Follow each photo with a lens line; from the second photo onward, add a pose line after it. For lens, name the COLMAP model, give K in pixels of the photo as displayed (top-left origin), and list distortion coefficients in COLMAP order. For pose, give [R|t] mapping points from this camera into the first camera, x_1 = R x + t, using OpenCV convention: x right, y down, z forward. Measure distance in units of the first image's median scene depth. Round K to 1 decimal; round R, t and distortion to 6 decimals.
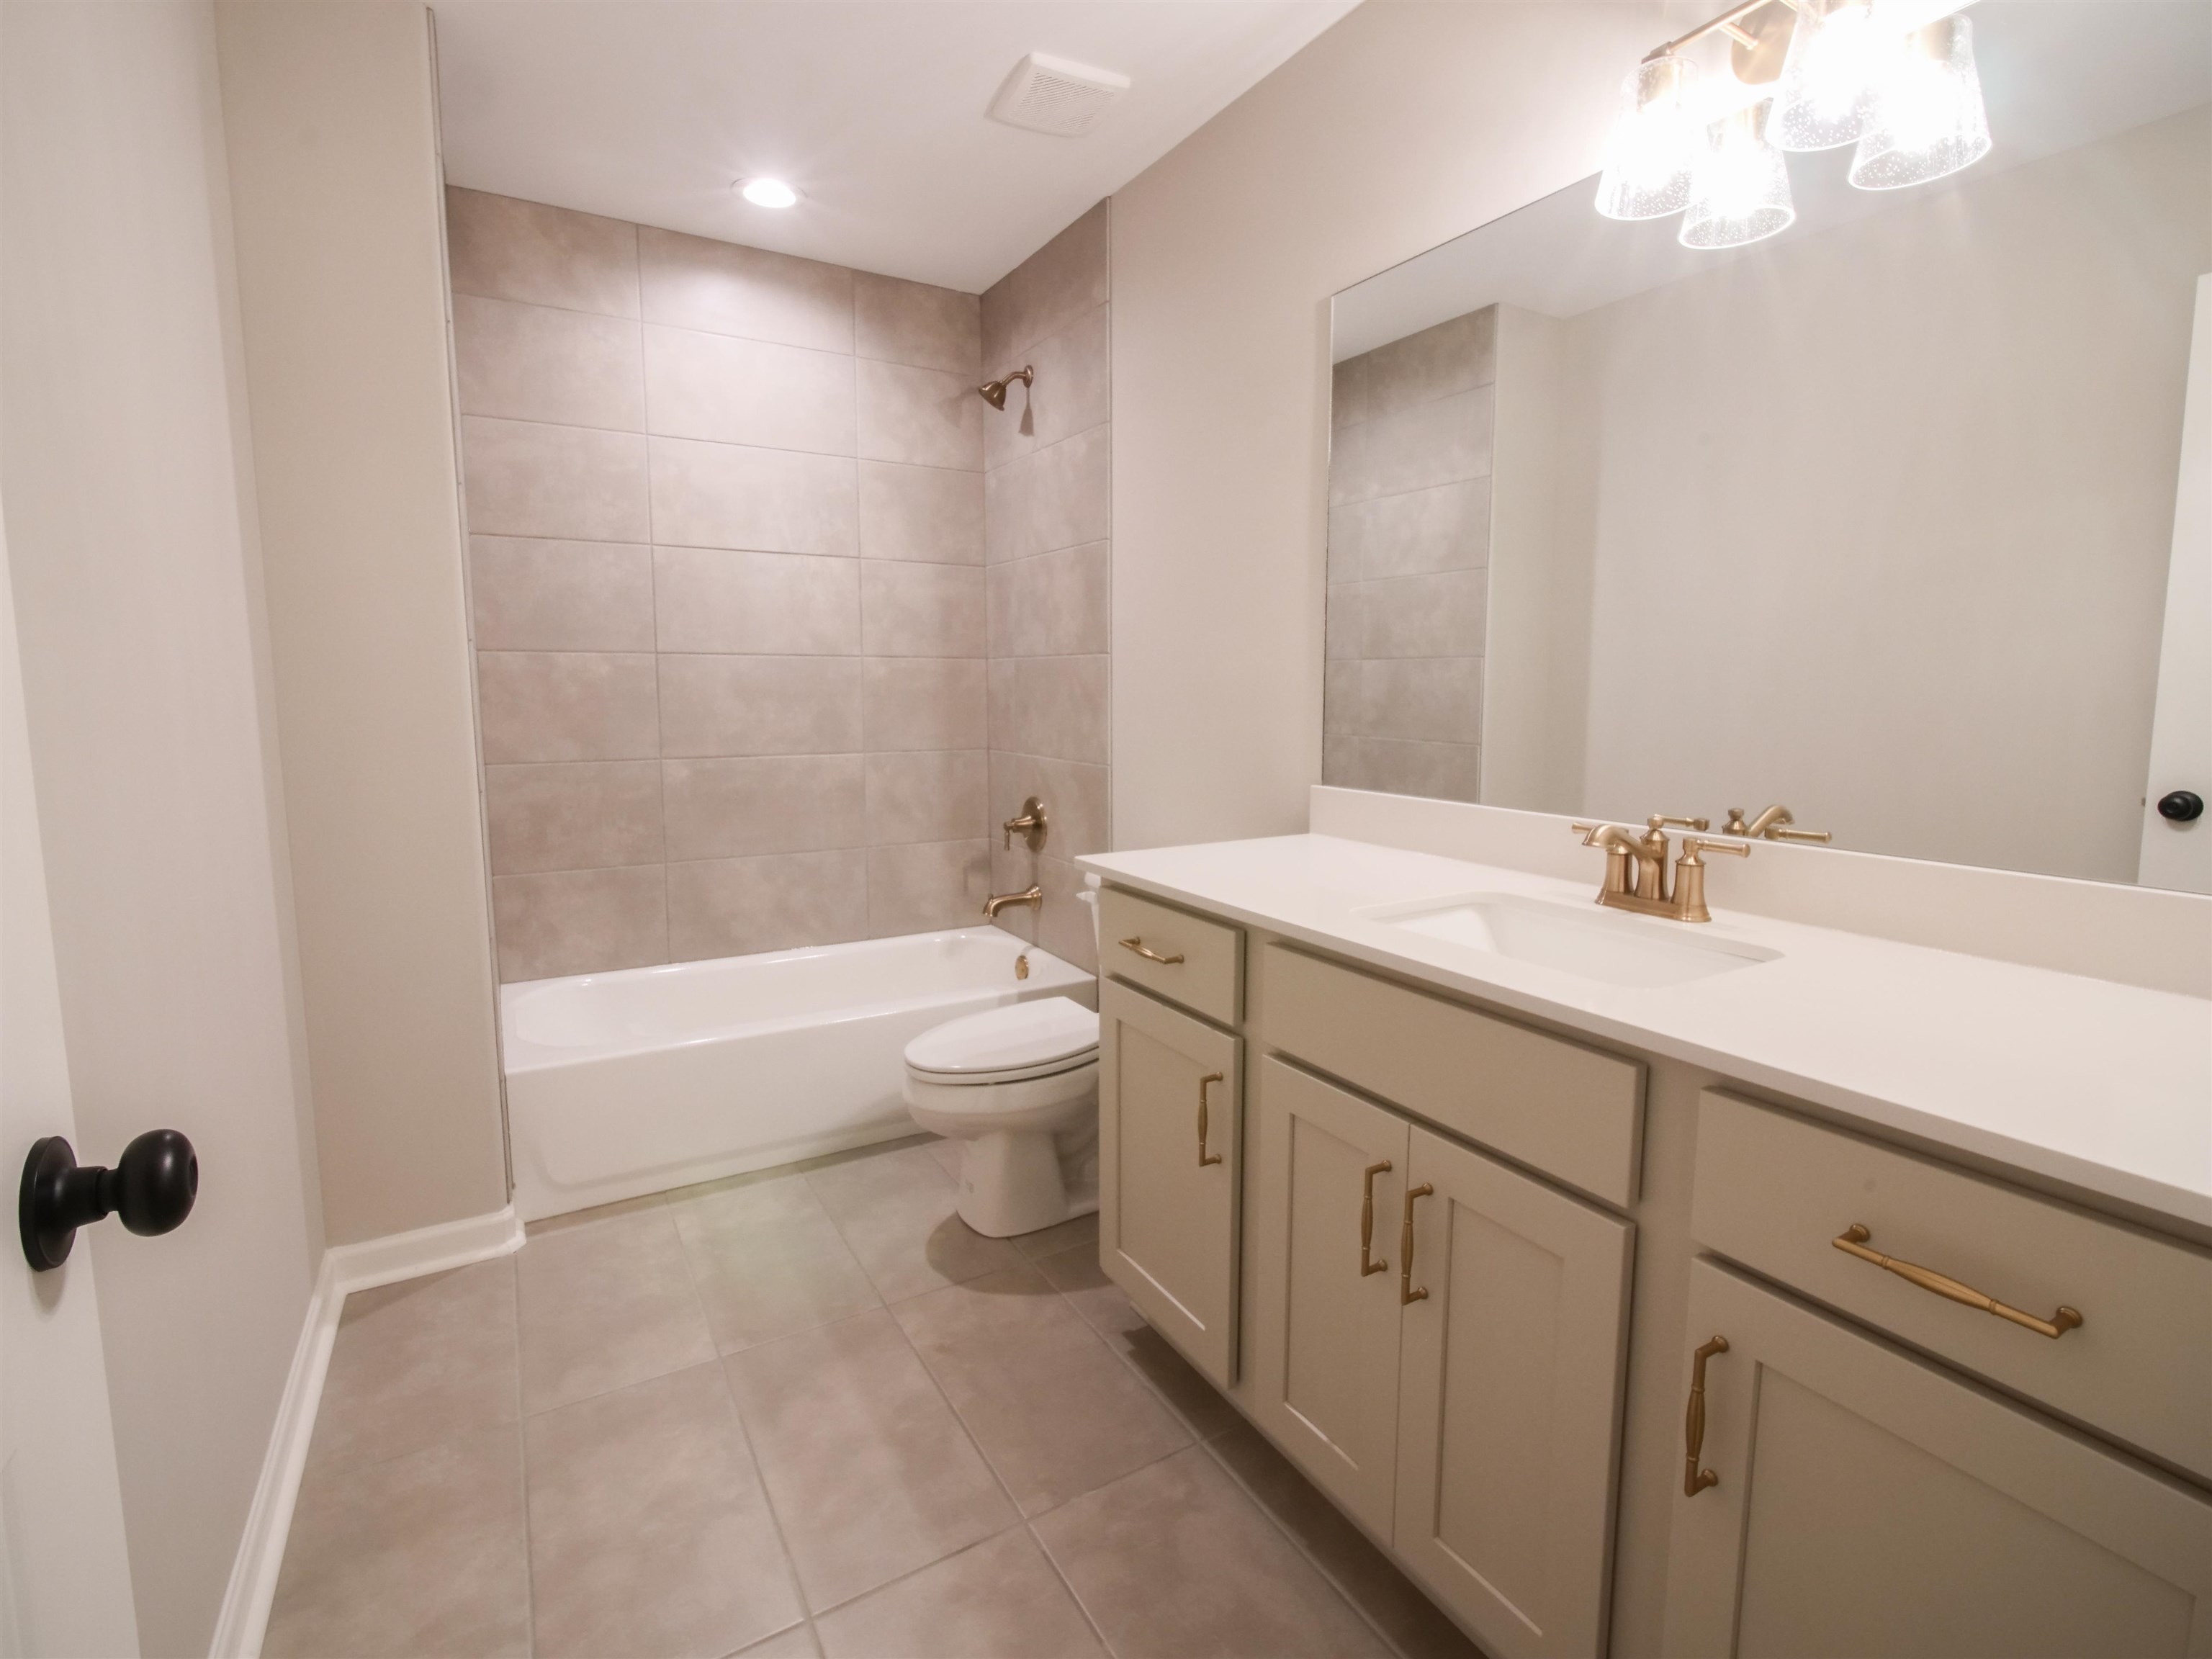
lens RADIAL K [[1042.5, 0, 1111.6], [0, 1042.5, 805.4], [0, 0, 1]] dist [-0.003867, -0.001008]
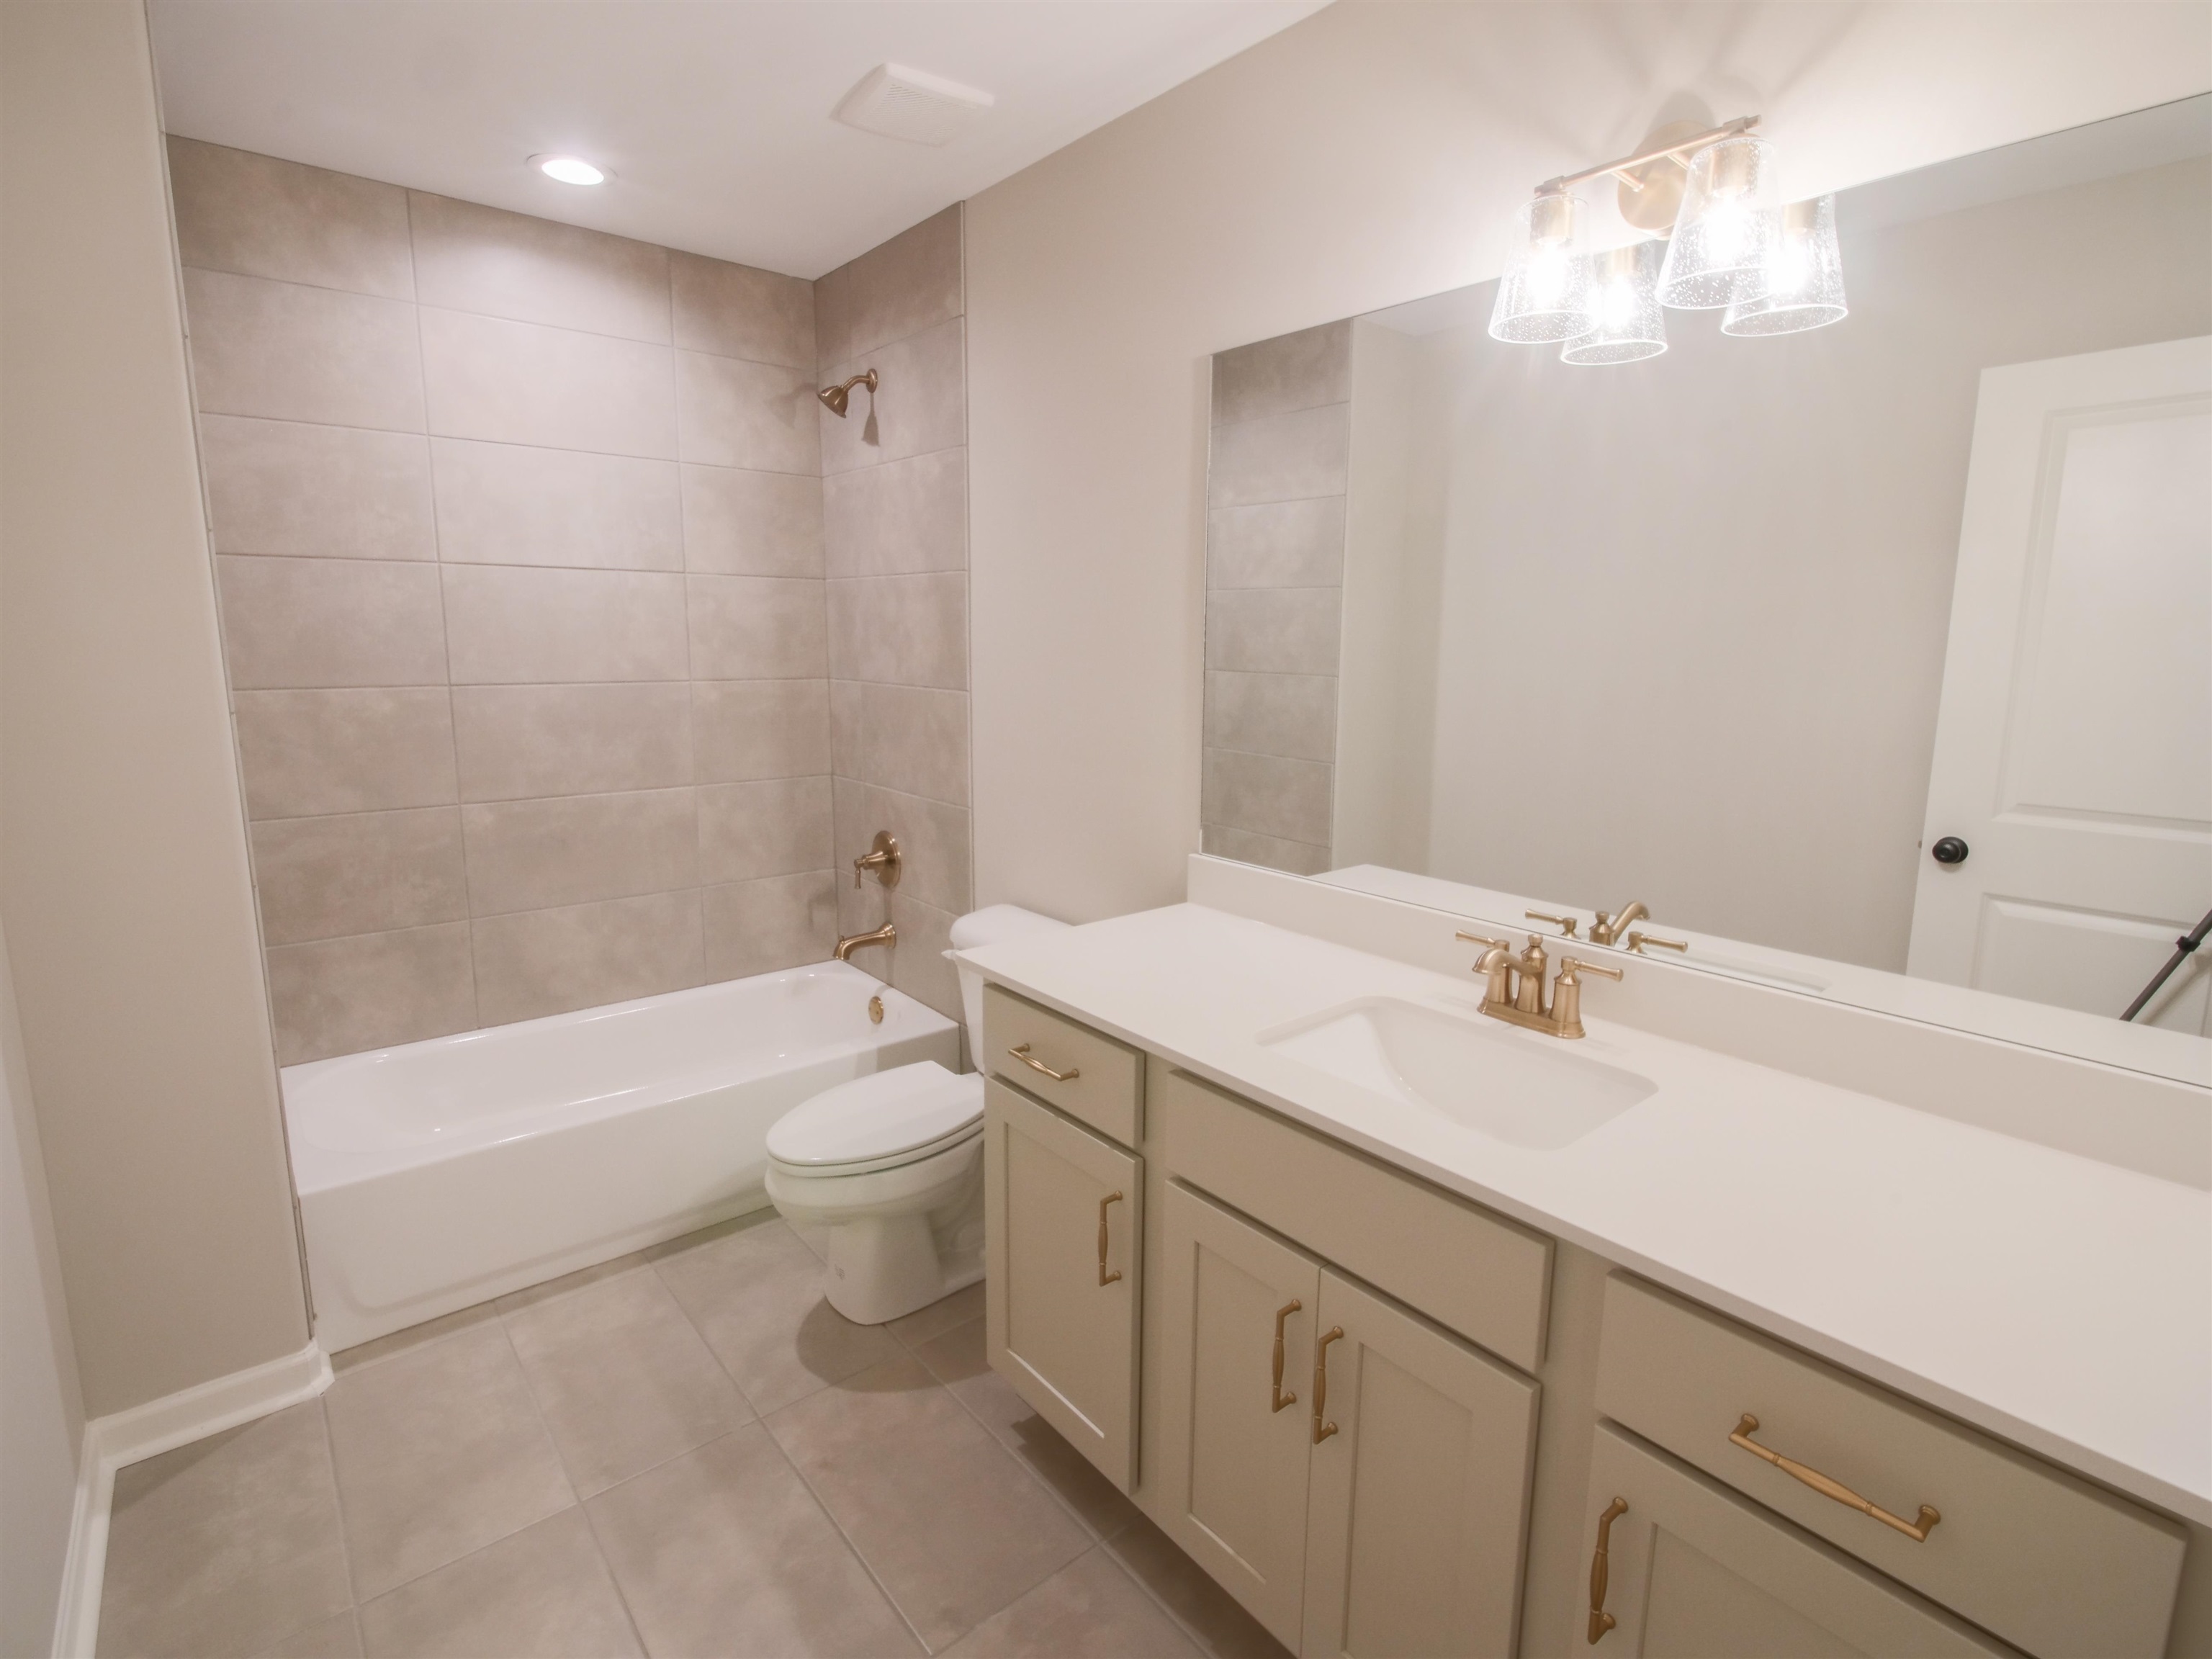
lens RADIAL K [[1077.1, 0, 1113.5], [0, 1077.1, 824.8], [0, 0, 1]] dist [-0.003386, -0.000331]
pose [[0.987199, -0.017586, 0.158518, -0.039909], [0.009165, 0.998515, 0.053703, -0.101494], [-0.159227, -0.051563, 0.985894, 0.007468]]
